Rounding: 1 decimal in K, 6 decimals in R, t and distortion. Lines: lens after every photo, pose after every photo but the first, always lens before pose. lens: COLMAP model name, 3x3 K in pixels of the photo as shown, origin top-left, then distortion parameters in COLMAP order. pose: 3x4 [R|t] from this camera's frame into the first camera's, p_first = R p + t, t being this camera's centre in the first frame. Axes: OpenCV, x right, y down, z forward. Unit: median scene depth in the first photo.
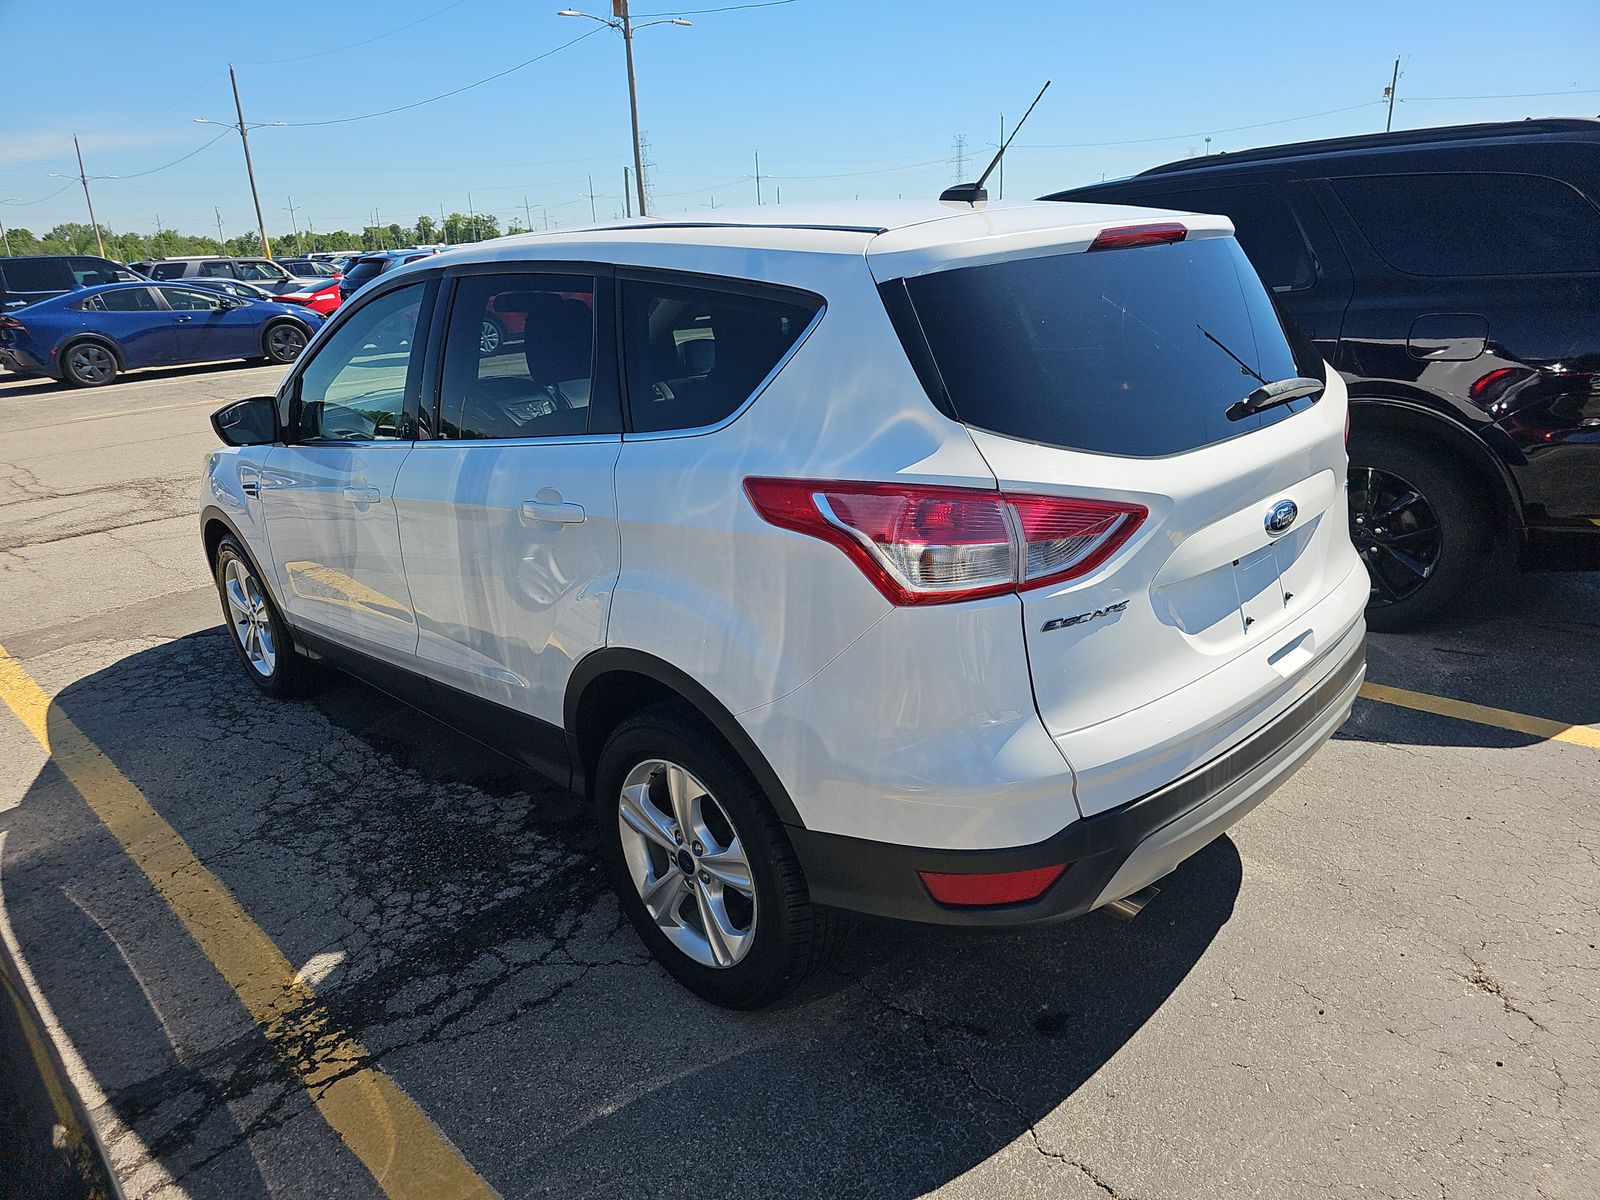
lens RADIAL K [[1076.7, 0, 823.7], [0, 1076.7, 606.9], [0, 0, 1]] dist [0.006082, -0.005343]
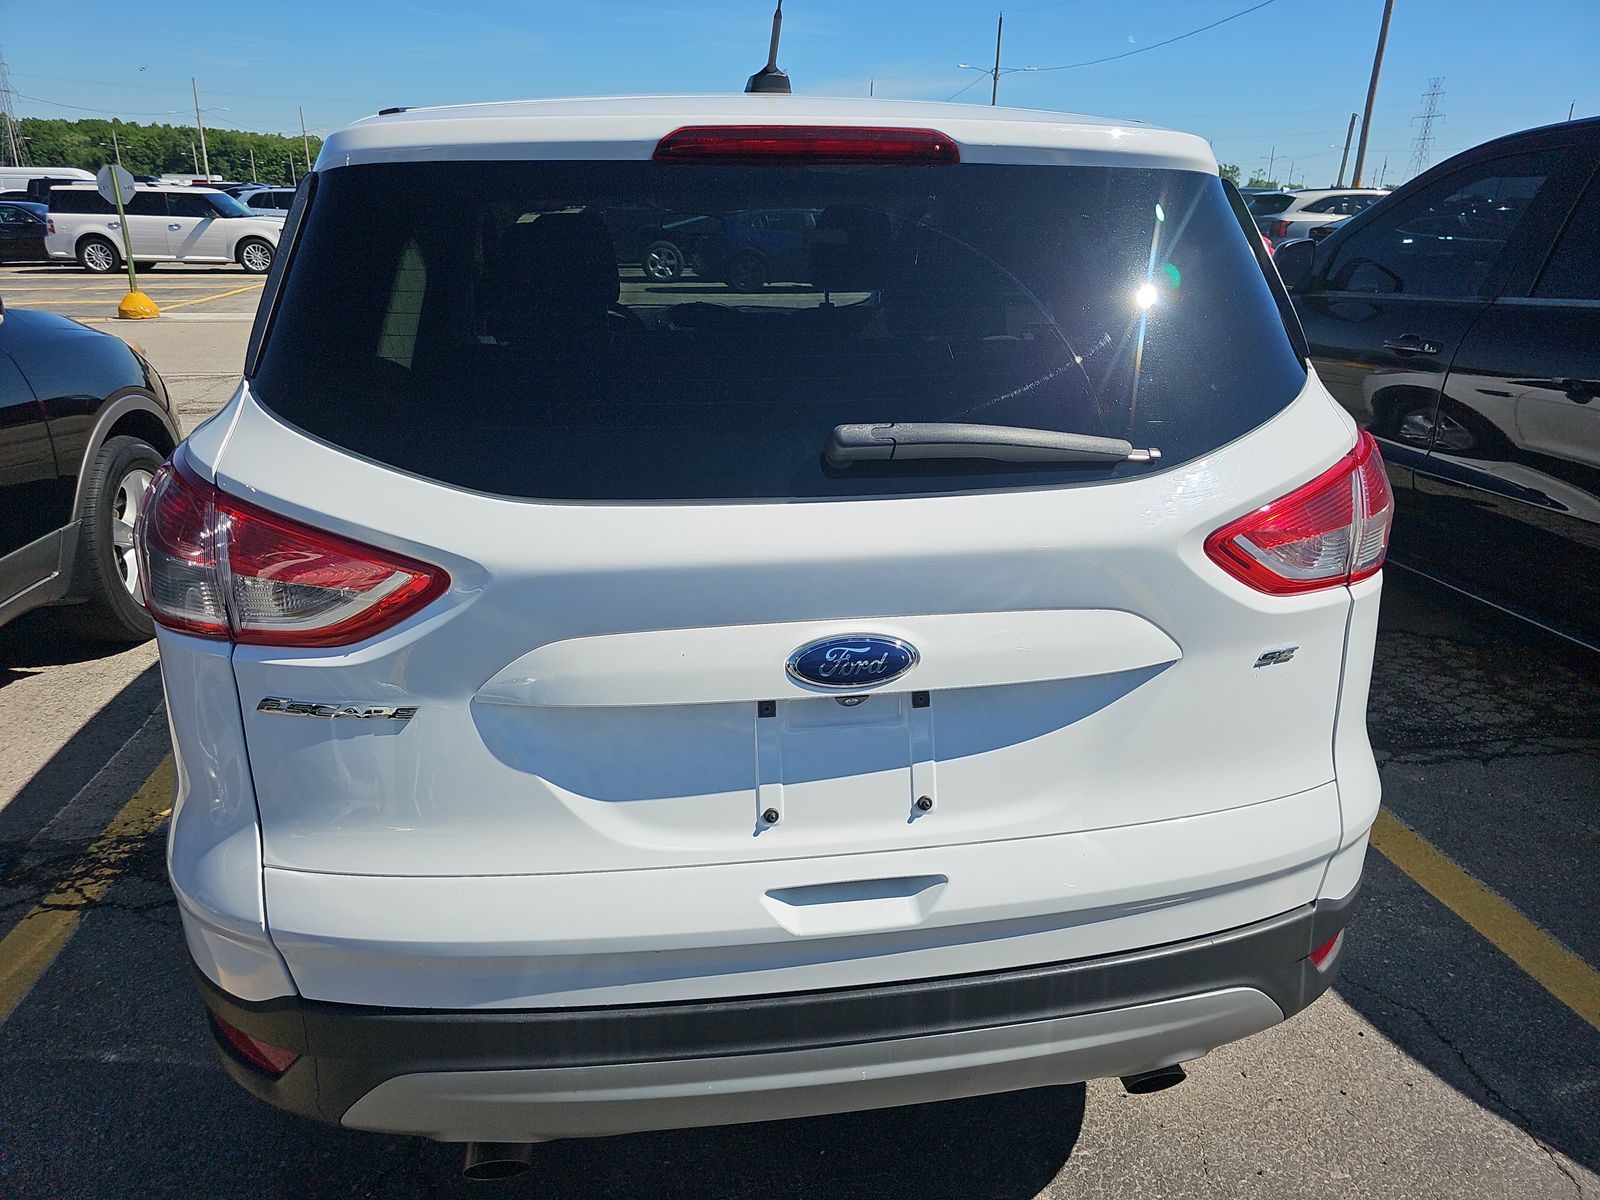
lens RADIAL K [[1076.7, 0, 794.2], [0, 1076.7, 594.3], [0, 0, 1]] dist [0.006082, -0.005343]
pose [[0.797250, 0.254902, -0.547190, 0.590982], [-0.237662, 0.965803, 0.103637, -0.140881], [0.554896, 0.047422, 0.830567, 0.448341]]
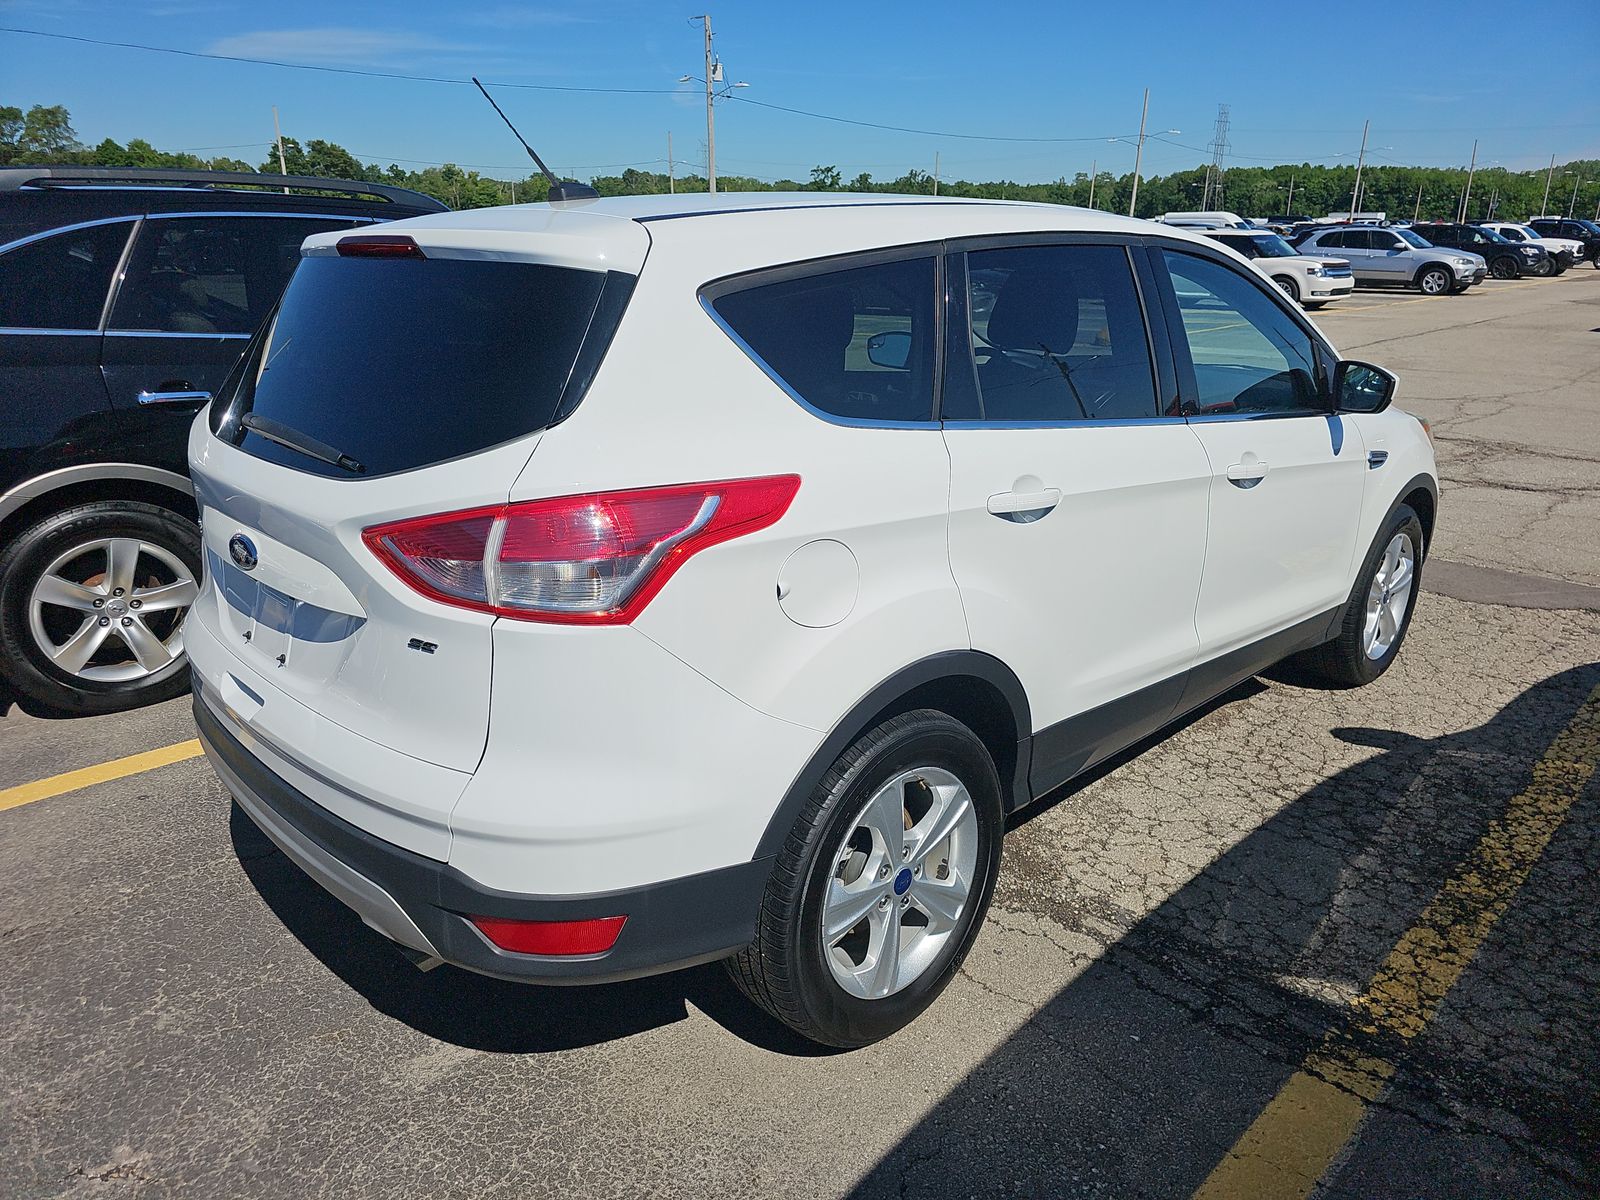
lens RADIAL K [[1076.7, 0, 805.3], [0, 1076.7, 603.0], [0, 0, 1]] dist [0.006082, -0.005343]
pose [[-0.021018, 0.363585, -0.931324, 1.106625], [-0.315176, 0.881621, 0.351295, -0.445942], [0.948801, 0.300914, 0.096064, 1.173951]]
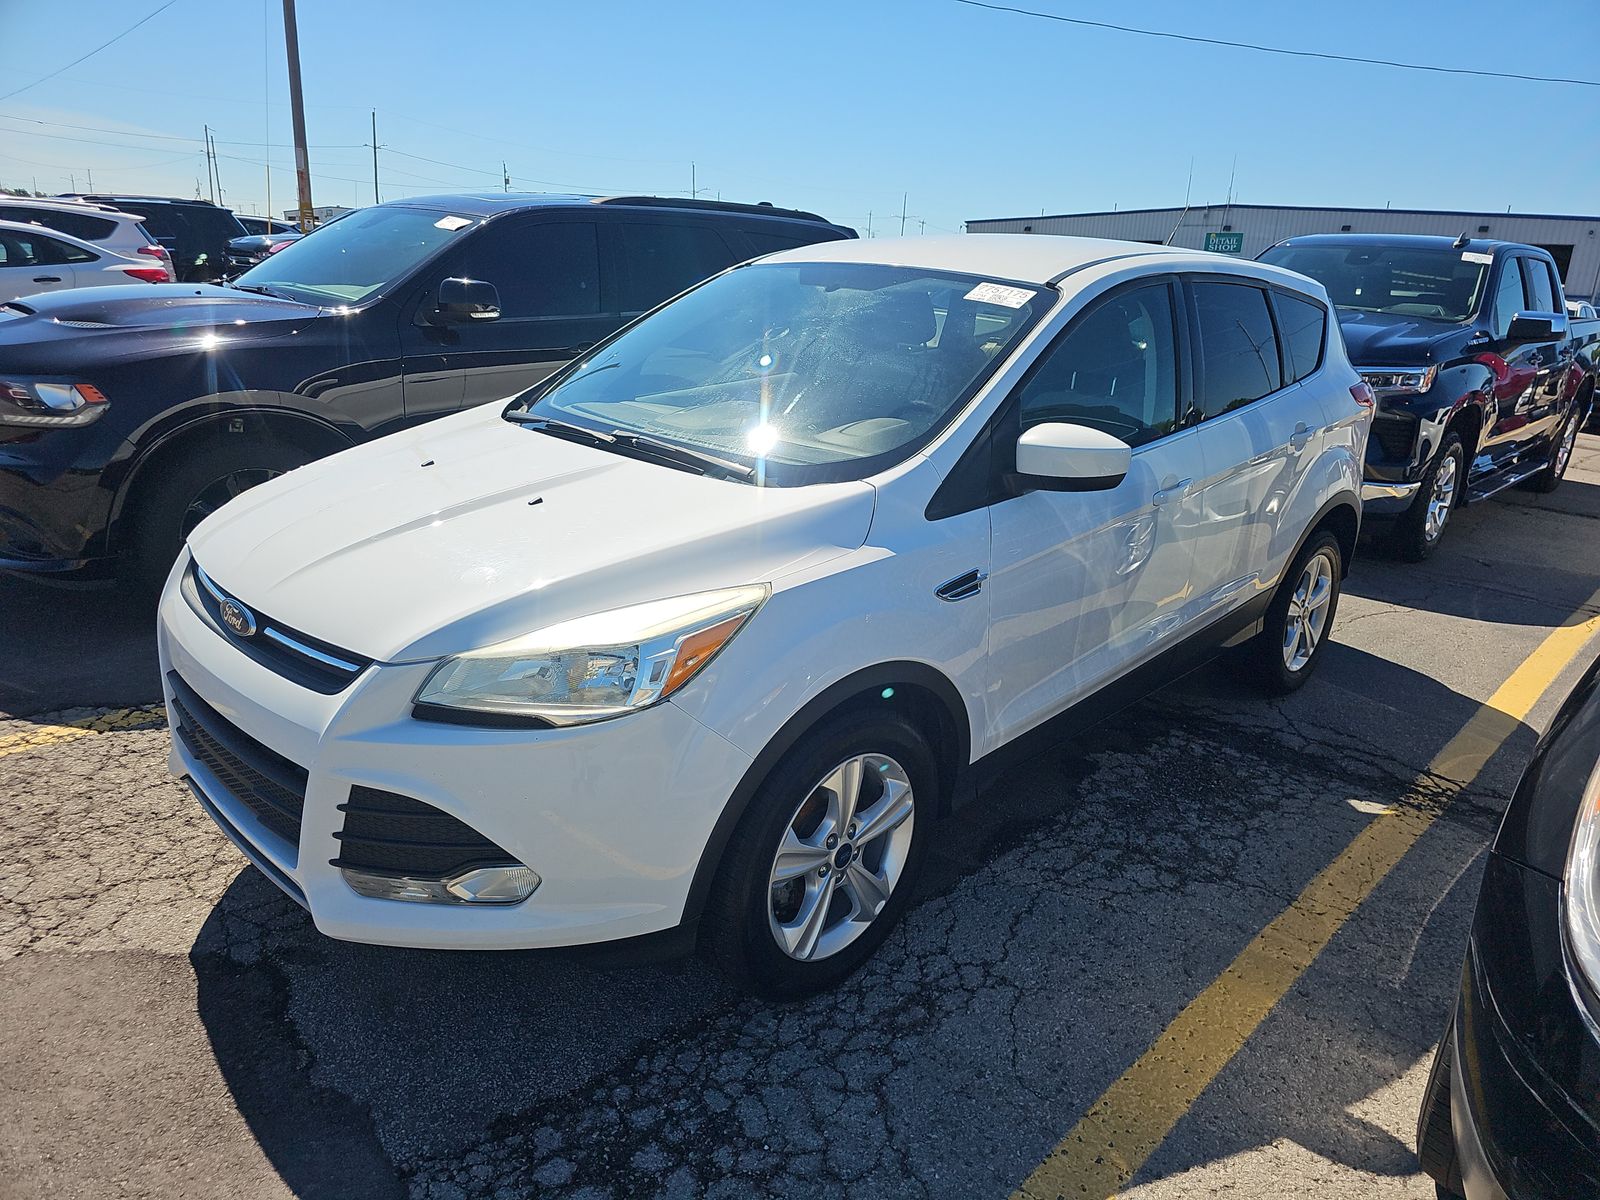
lens RADIAL K [[1076.7, 0, 816.8], [0, 1076.7, 602.7], [0, 0, 1]] dist [0.006082, -0.005343]
pose [[-0.036743, -0.240253, 0.970015, -1.741383], [0.266171, 0.933253, 0.241230, -0.410669], [-0.963225, 0.267053, 0.029658, 1.623196]]
